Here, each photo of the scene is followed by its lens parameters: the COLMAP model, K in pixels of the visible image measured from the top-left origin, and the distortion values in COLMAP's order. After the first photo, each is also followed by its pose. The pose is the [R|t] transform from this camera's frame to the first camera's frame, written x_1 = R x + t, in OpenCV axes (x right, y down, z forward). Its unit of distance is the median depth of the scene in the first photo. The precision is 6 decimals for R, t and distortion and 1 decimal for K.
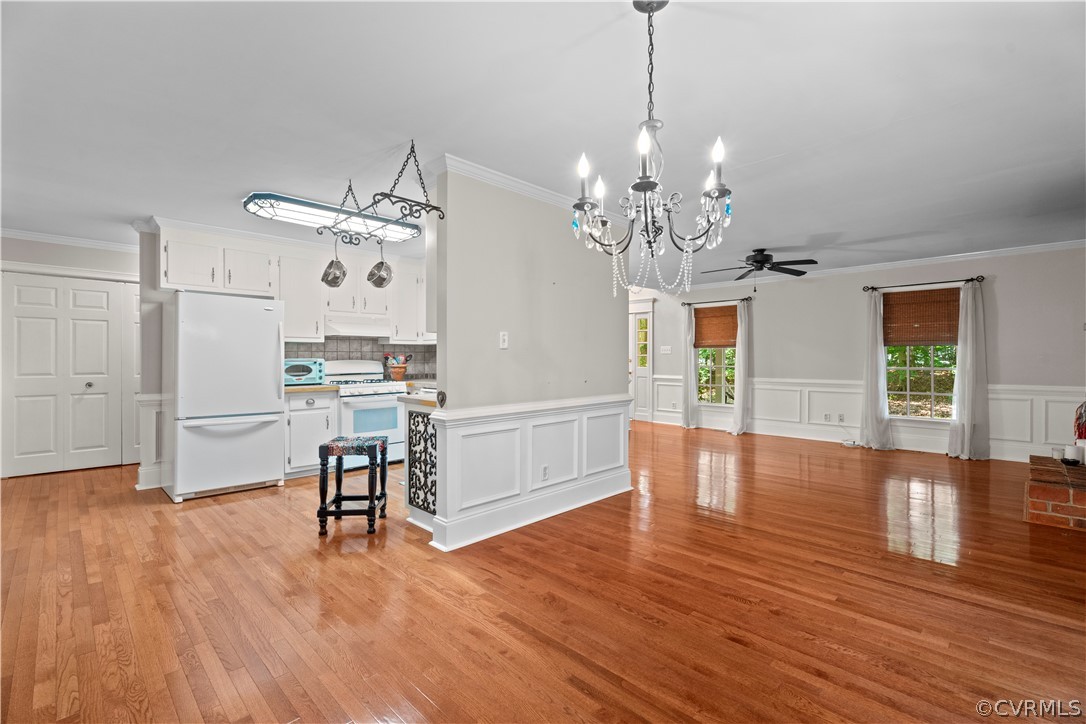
lens RADIAL K [[480.7, 0, 546.7], [0, 480.7, 362.4], [0, 0, 1]] dist [0.004586, -0.000072]
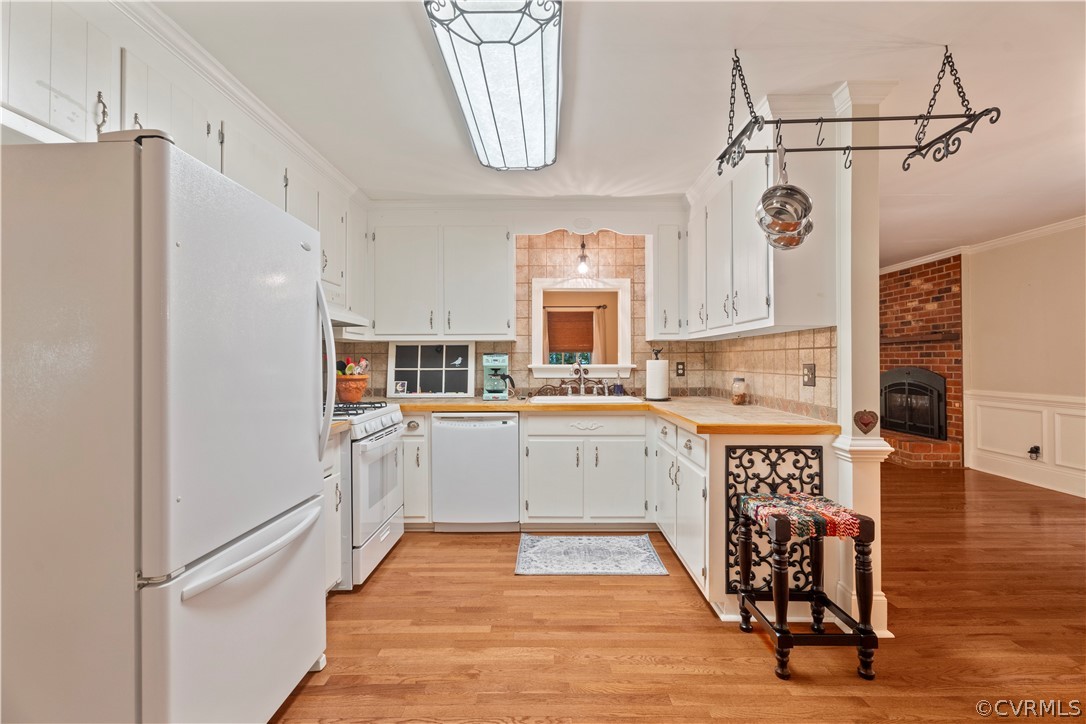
lens RADIAL K [[480.7, 0, 546.9], [0, 480.7, 359.8], [0, 0, 1]] dist [0.004586, -0.000072]
pose [[0.707612, 0.004331, 0.706588, -0.924297], [0.004563, 0.999932, -0.010698, -0.007601], [-0.706587, 0.010794, 0.707544, 0.732849]]
